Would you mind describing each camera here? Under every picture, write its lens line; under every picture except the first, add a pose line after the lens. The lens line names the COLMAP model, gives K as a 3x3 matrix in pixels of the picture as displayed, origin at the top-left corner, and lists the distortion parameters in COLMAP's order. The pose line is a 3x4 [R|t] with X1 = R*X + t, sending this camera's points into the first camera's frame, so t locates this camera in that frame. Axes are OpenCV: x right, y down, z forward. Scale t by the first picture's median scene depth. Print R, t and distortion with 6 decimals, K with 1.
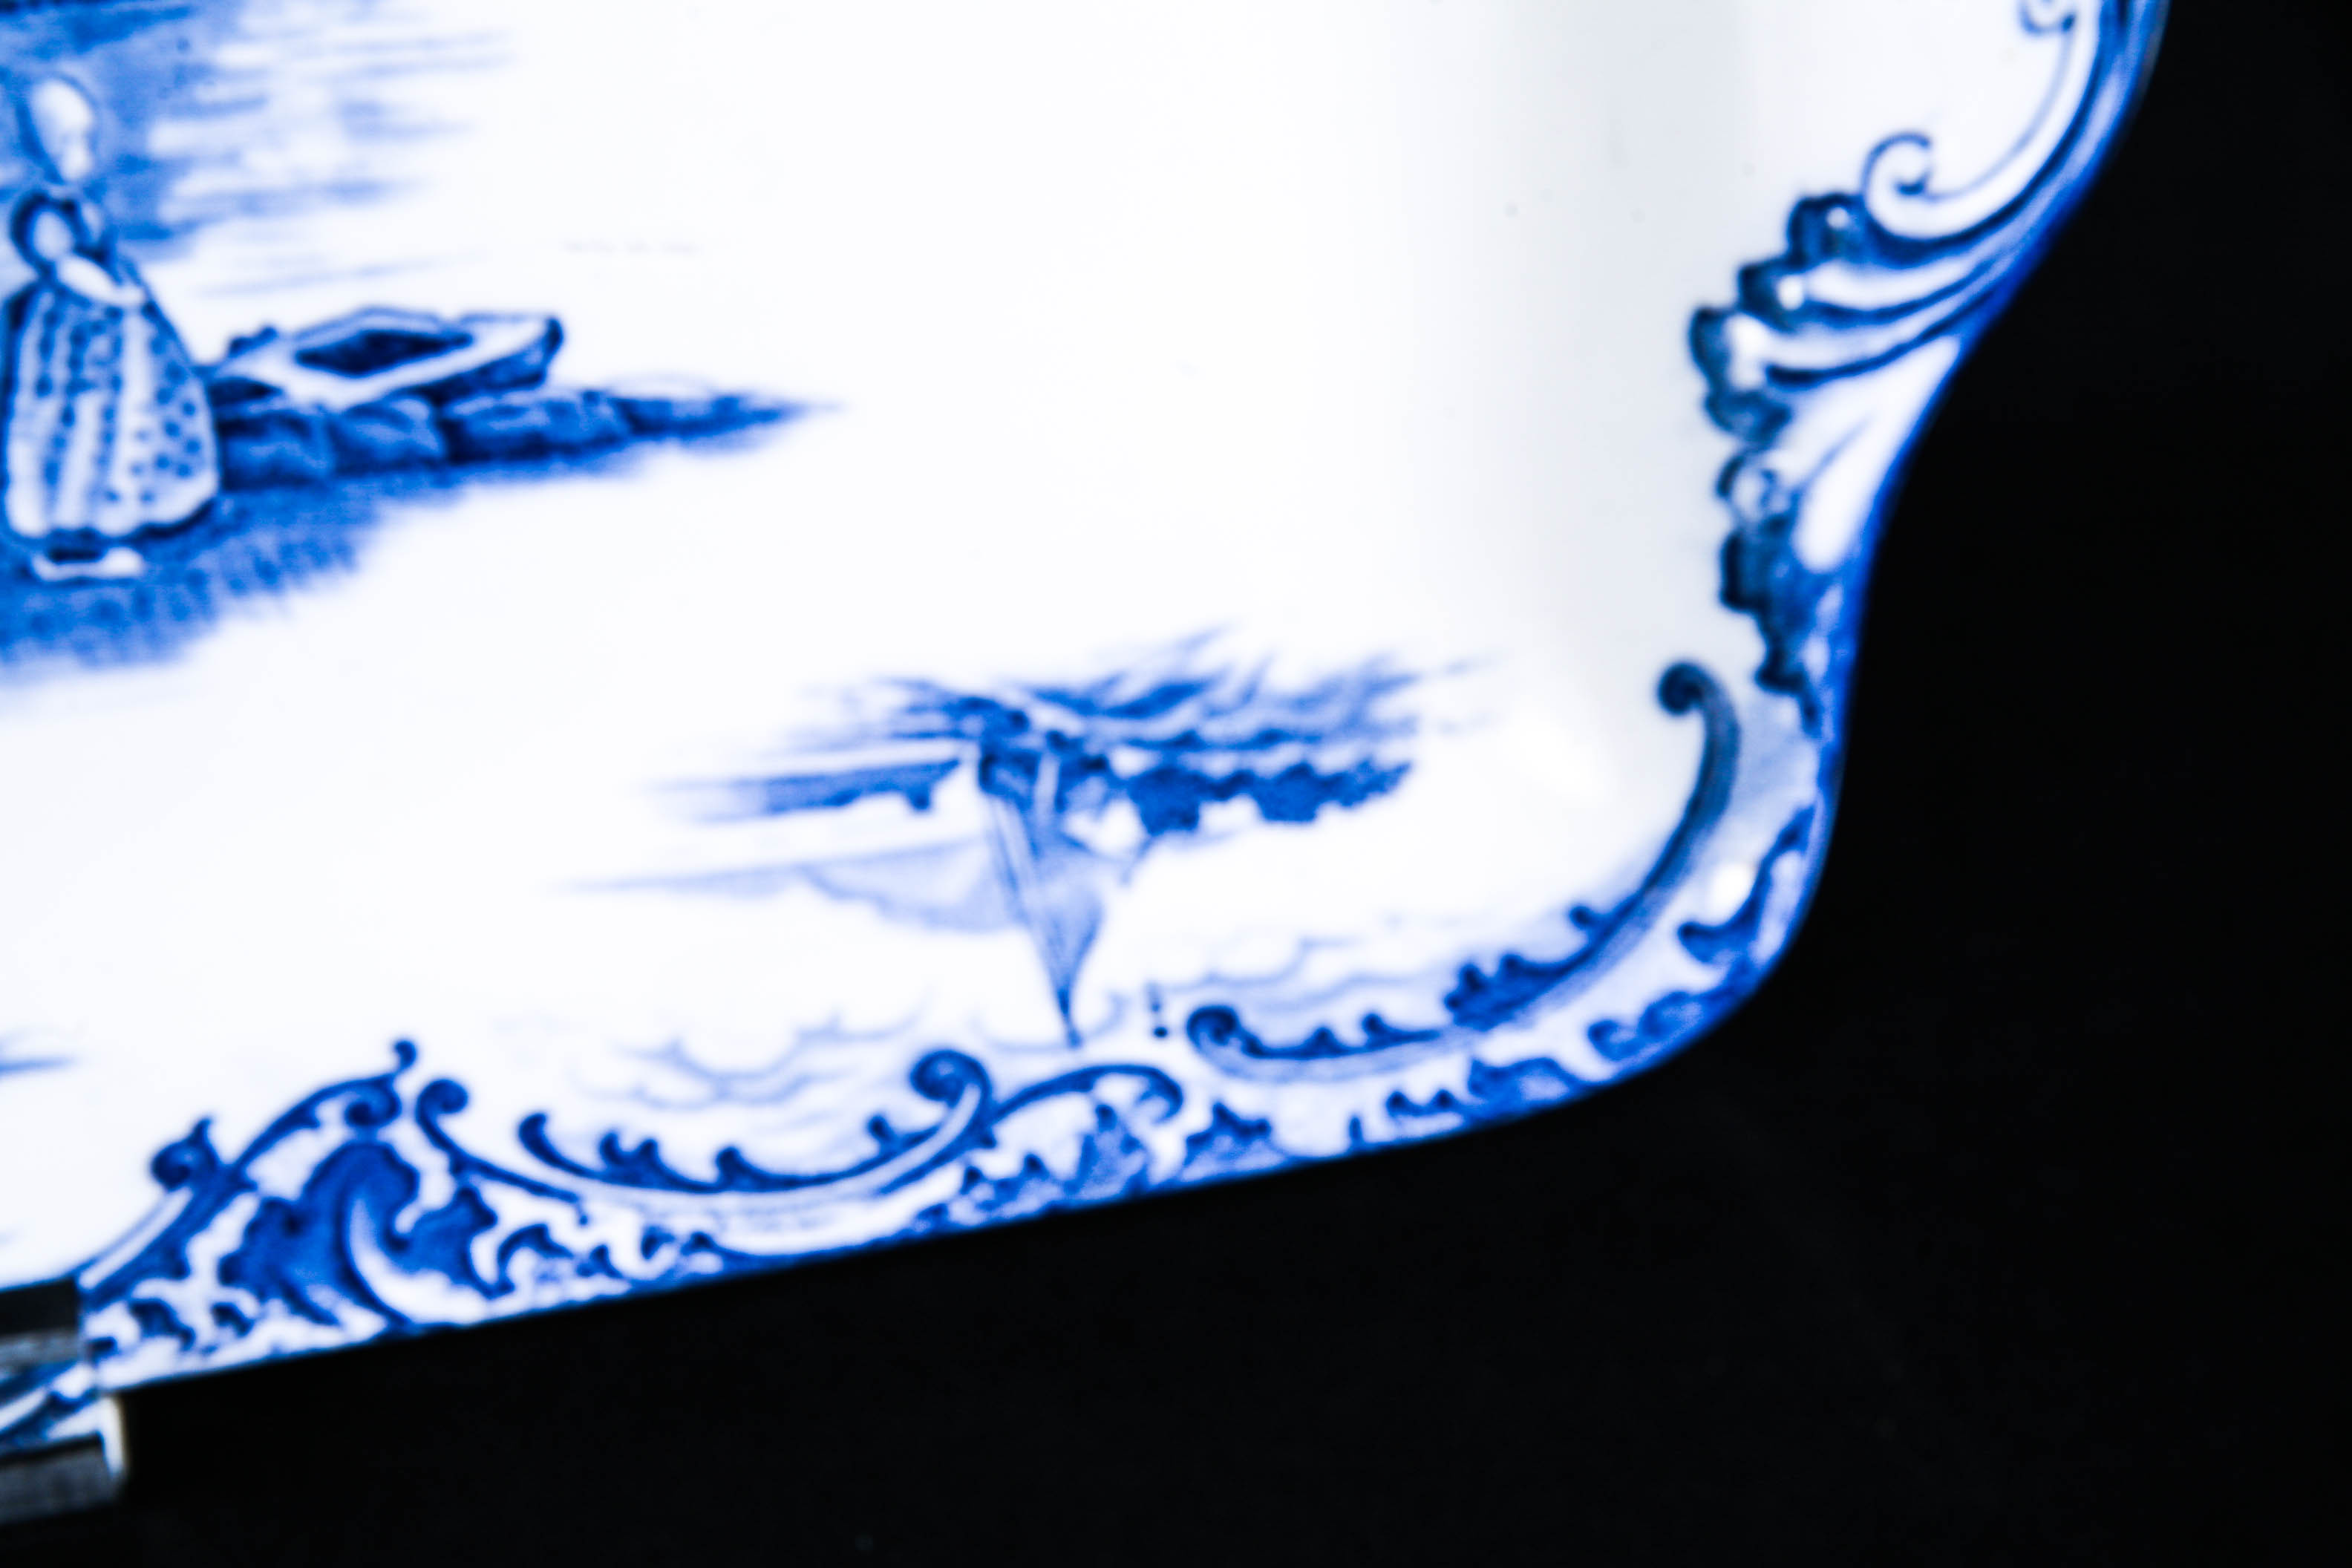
lens RADIAL K [[3598.4, 0, 1176.0], [0, 3598.4, 784.0], [0, 0, 1]] dist [-0.028956, 0.029541]
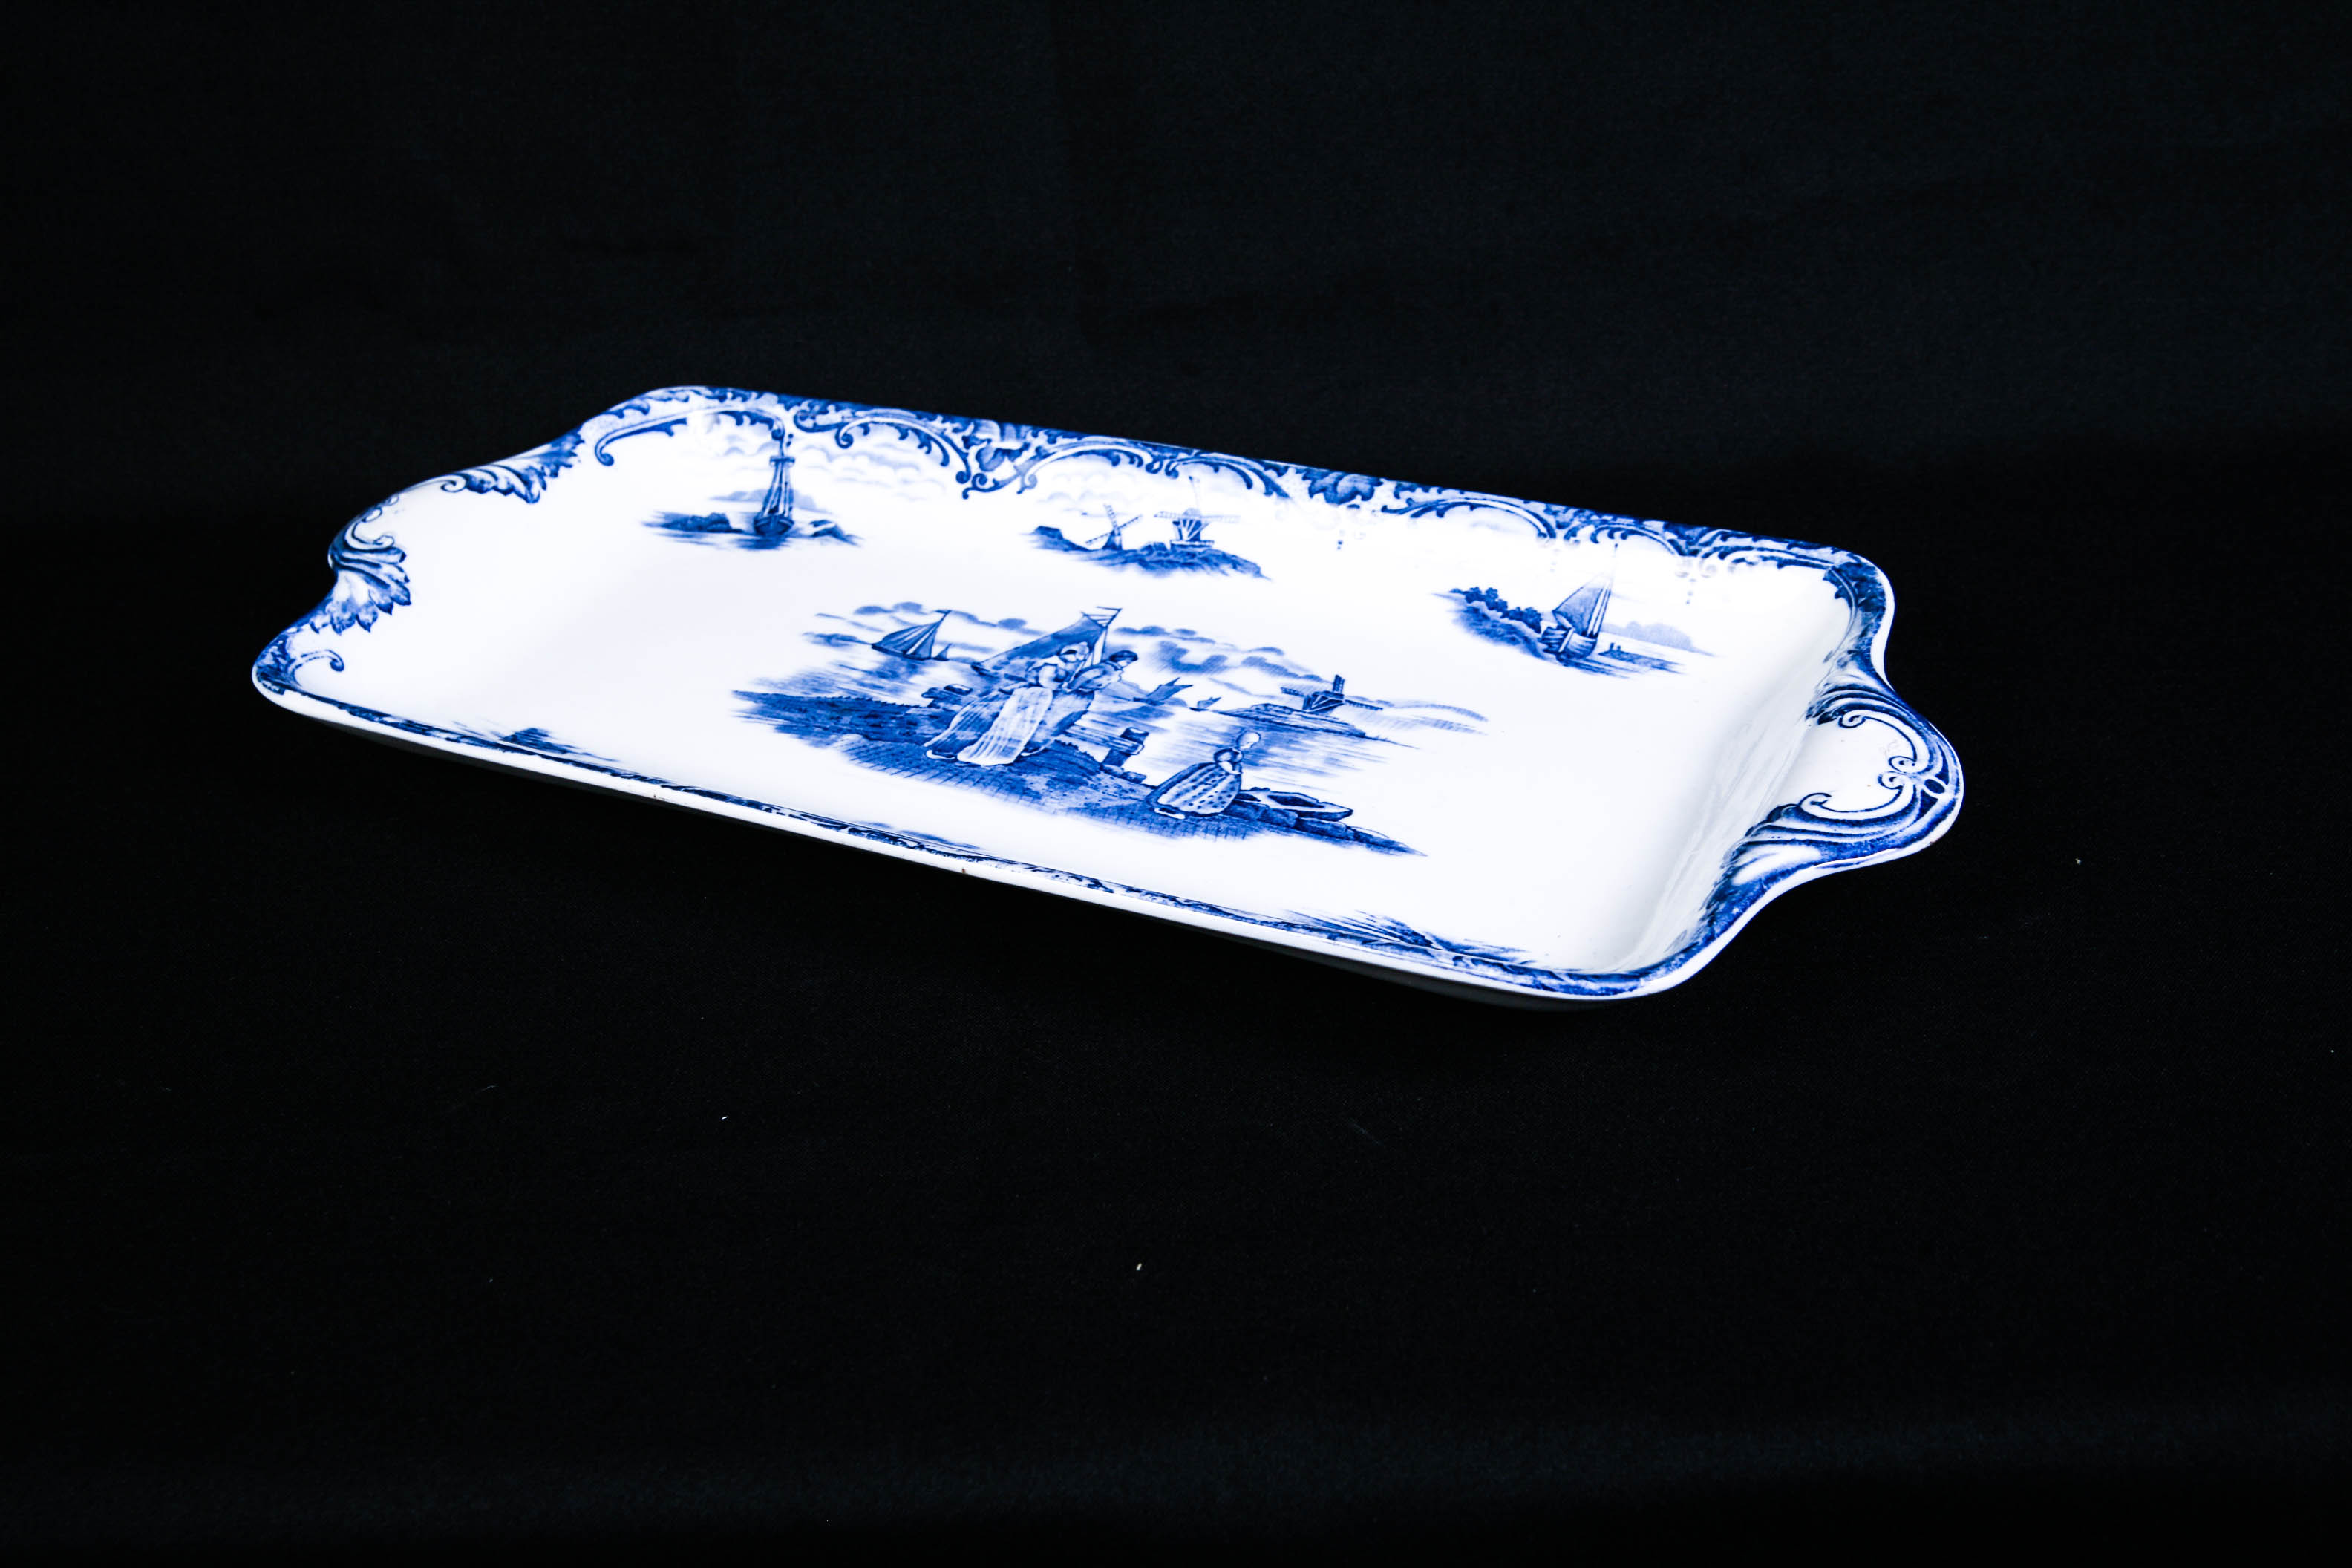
lens RADIAL K [[2824.2, 0, 1111.2], [0, 2824.2, 782.6], [0, 0, 1]] dist [-0.053693, -0.004814]
pose [[0.793129, 0.009695, -0.608977, 1.019908], [-0.596471, 0.214559, -0.773425, 1.679858], [0.123163, 0.976663, 0.175956, 0.553892]]
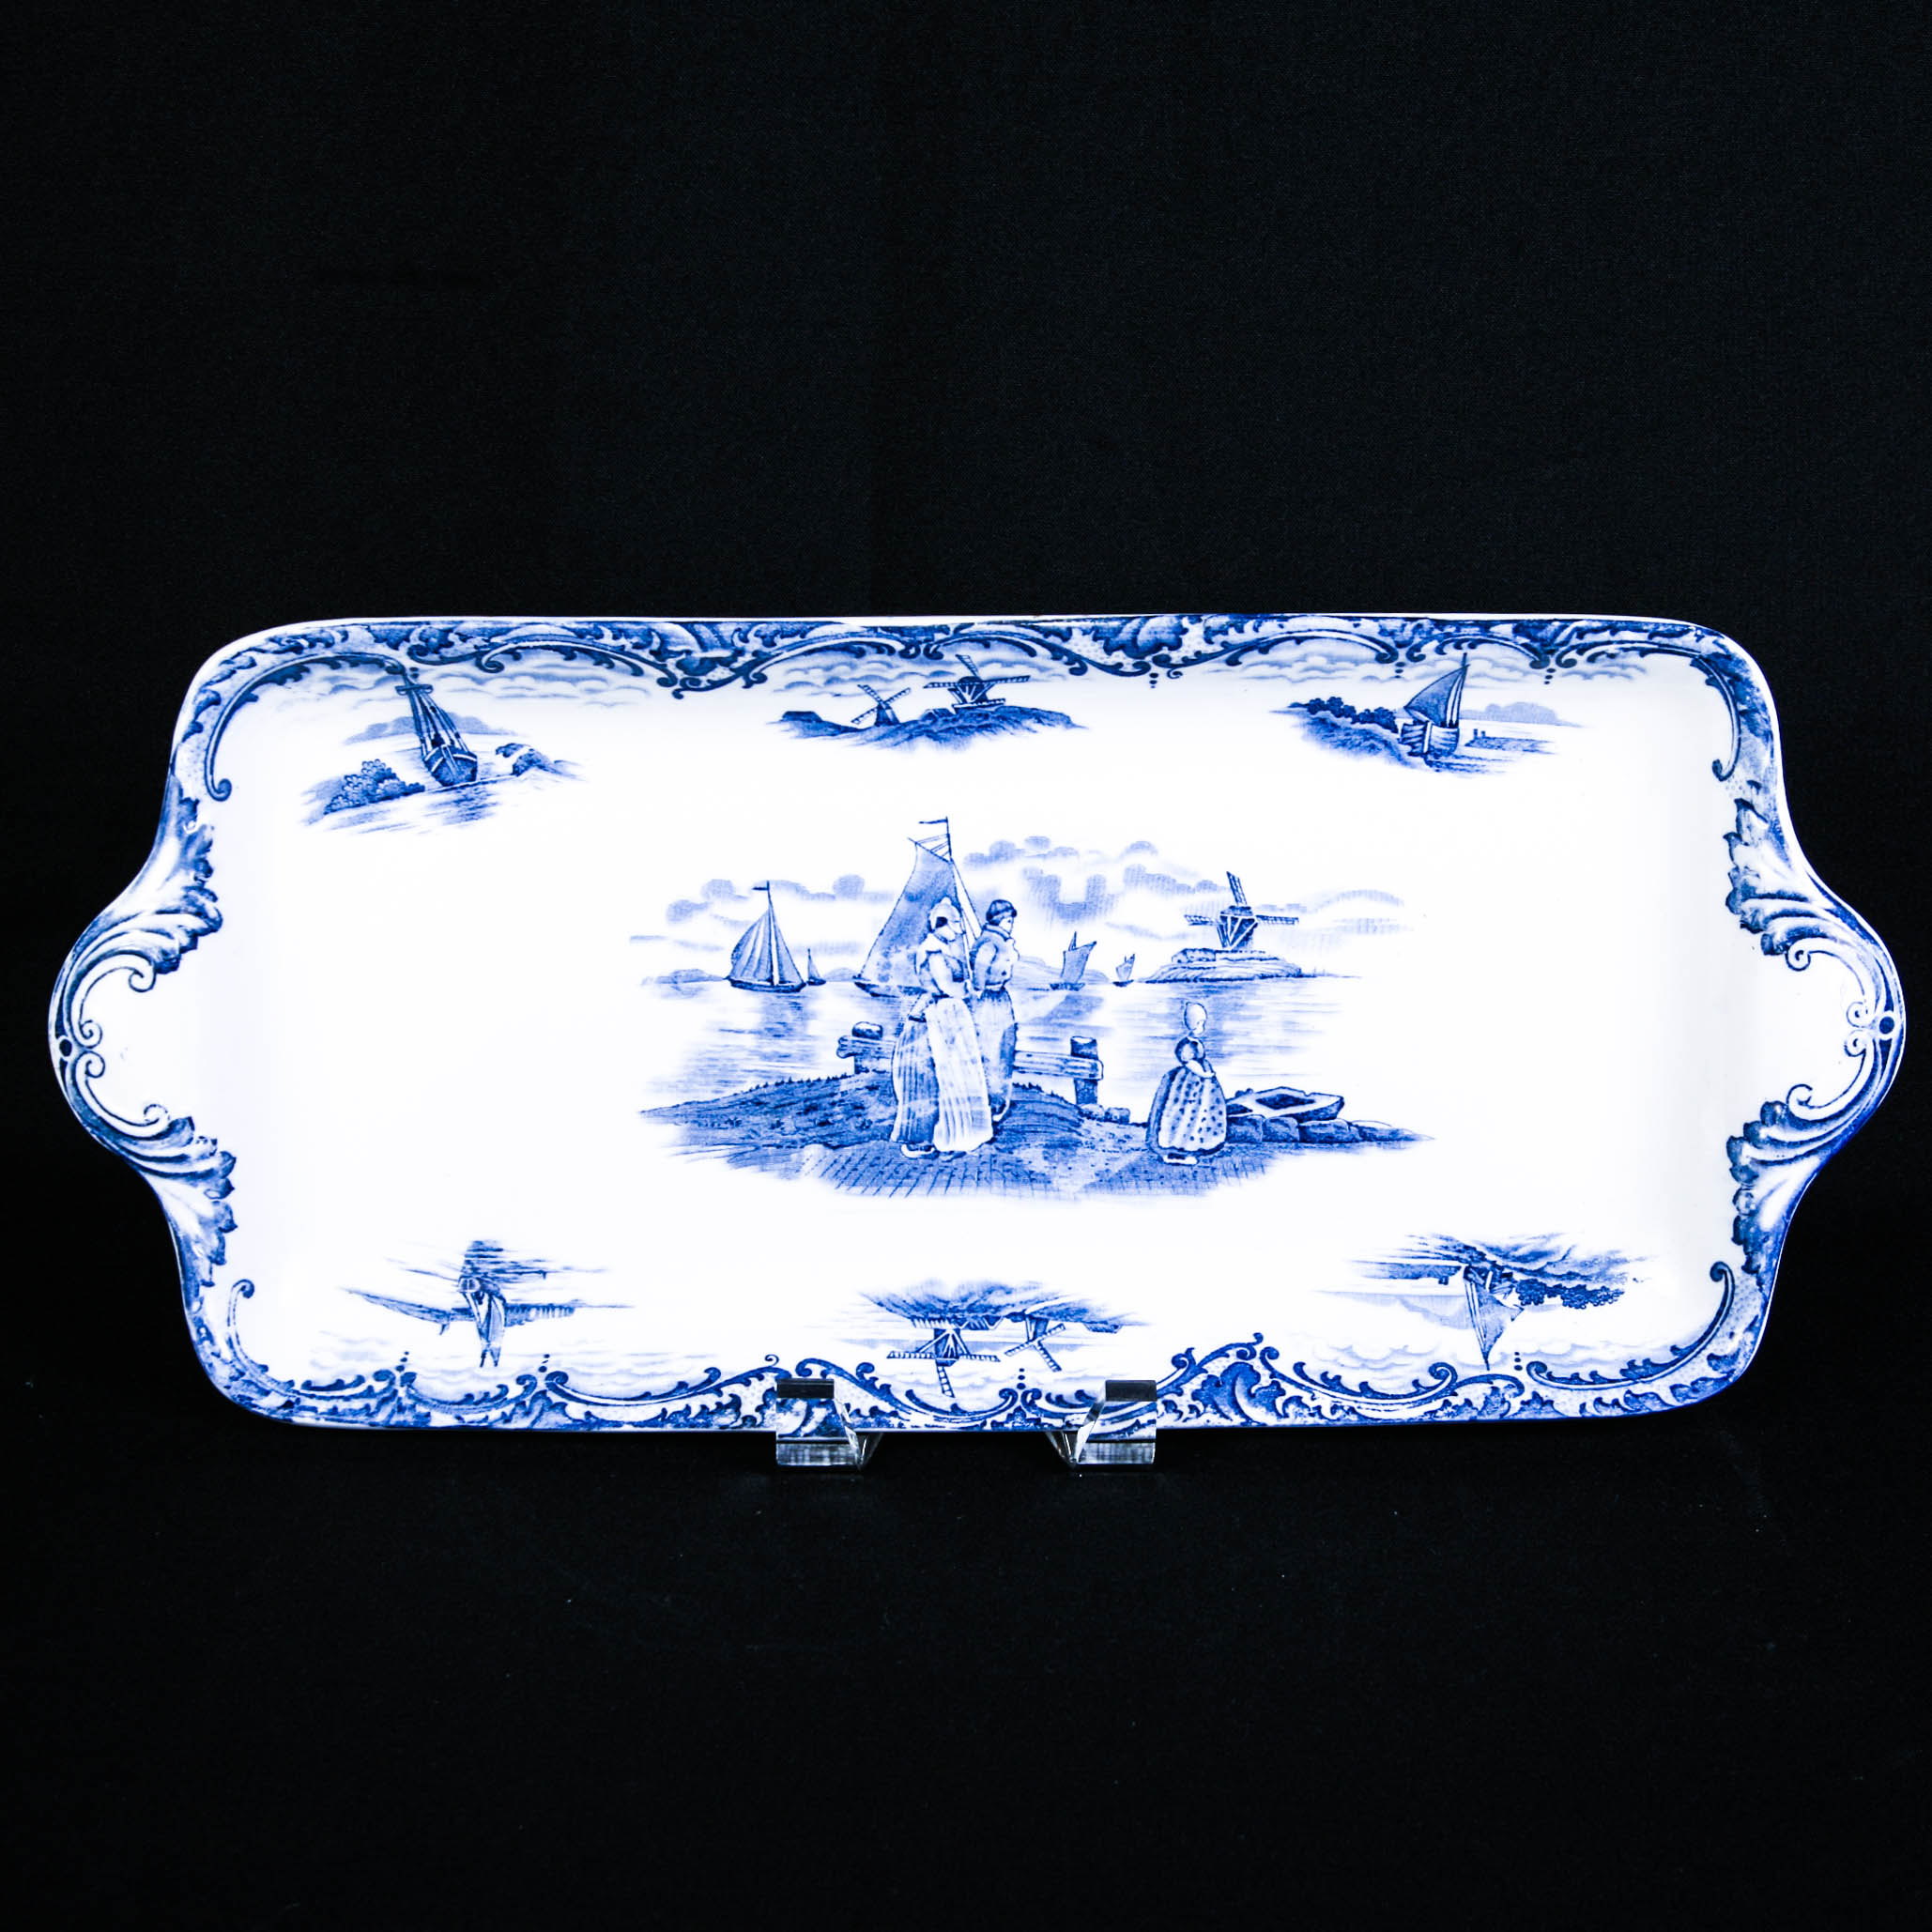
lens RADIAL K [[3312.2, 0, 966.0], [0, 3312.2, 966.0], [0, 0, 1]] dist [-0.092159, 0.079100]
pose [[0.968723, 0.098393, -0.227803, 0.140474], [-0.143527, 0.971055, -0.190923, 0.332484], [0.202424, 0.217647, 0.954806, -1.706517]]
